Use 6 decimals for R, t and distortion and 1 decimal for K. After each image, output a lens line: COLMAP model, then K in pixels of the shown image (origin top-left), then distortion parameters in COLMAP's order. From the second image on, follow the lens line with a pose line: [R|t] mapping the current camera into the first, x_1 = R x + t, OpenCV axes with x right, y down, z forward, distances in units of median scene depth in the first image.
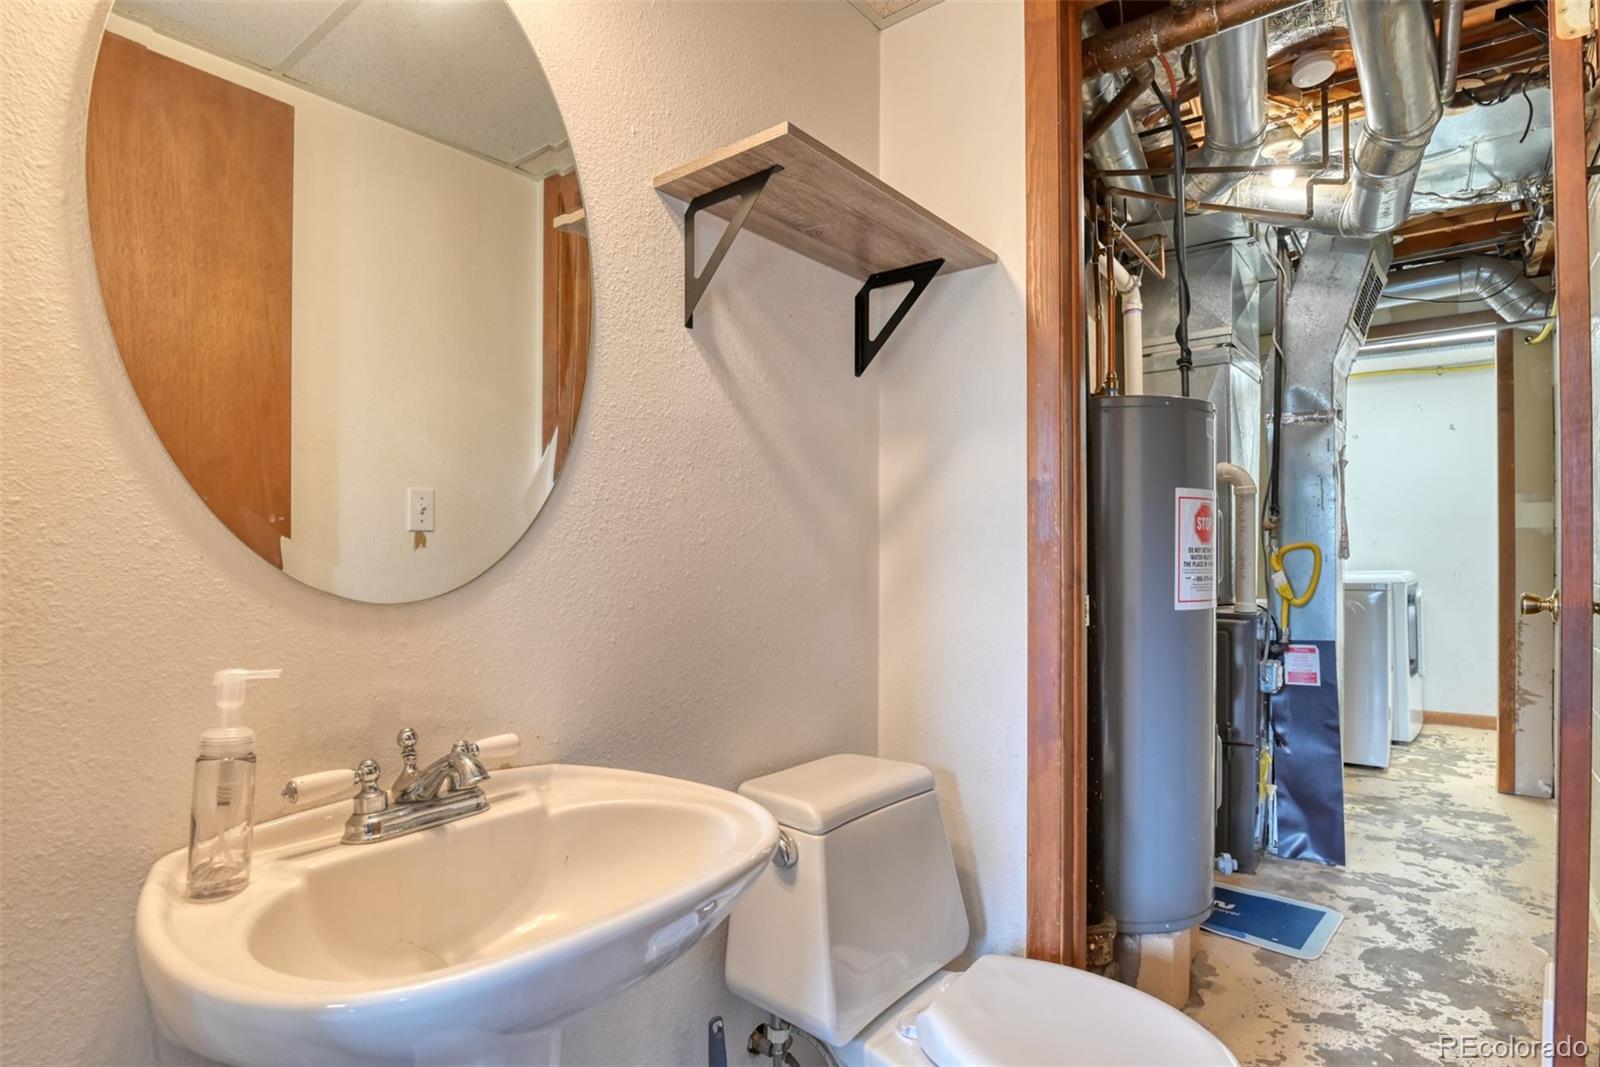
lens RADIAL K [[821.1, 0, 810.4], [0, 821.1, 546.2], [0, 0, 1]] dist [-0.025172, 0.000779]
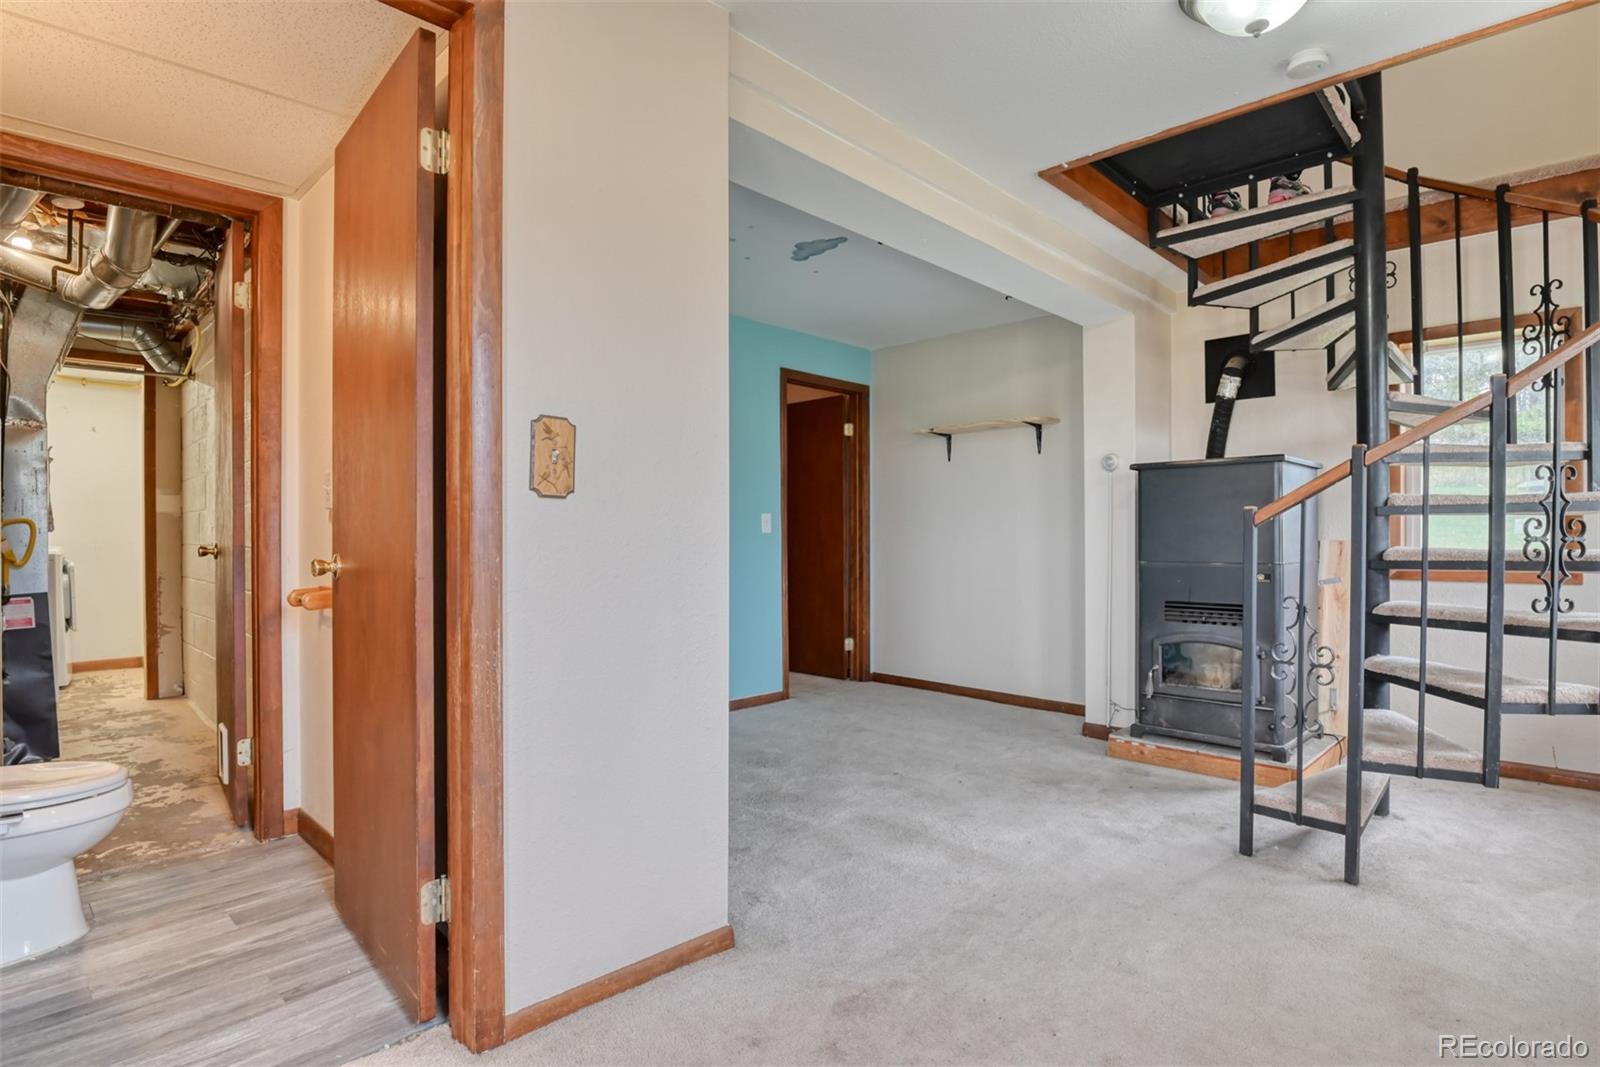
lens RADIAL K [[821.1, 0, 810.4], [0, 821.1, 546.2], [0, 0, 1]] dist [-0.025172, 0.000779]
pose [[0.117924, -0.013713, 0.992928, -0.508797], [-0.002379, 0.999898, 0.014092, 0.018212], [-0.993020, -0.004024, 0.117880, -0.398372]]
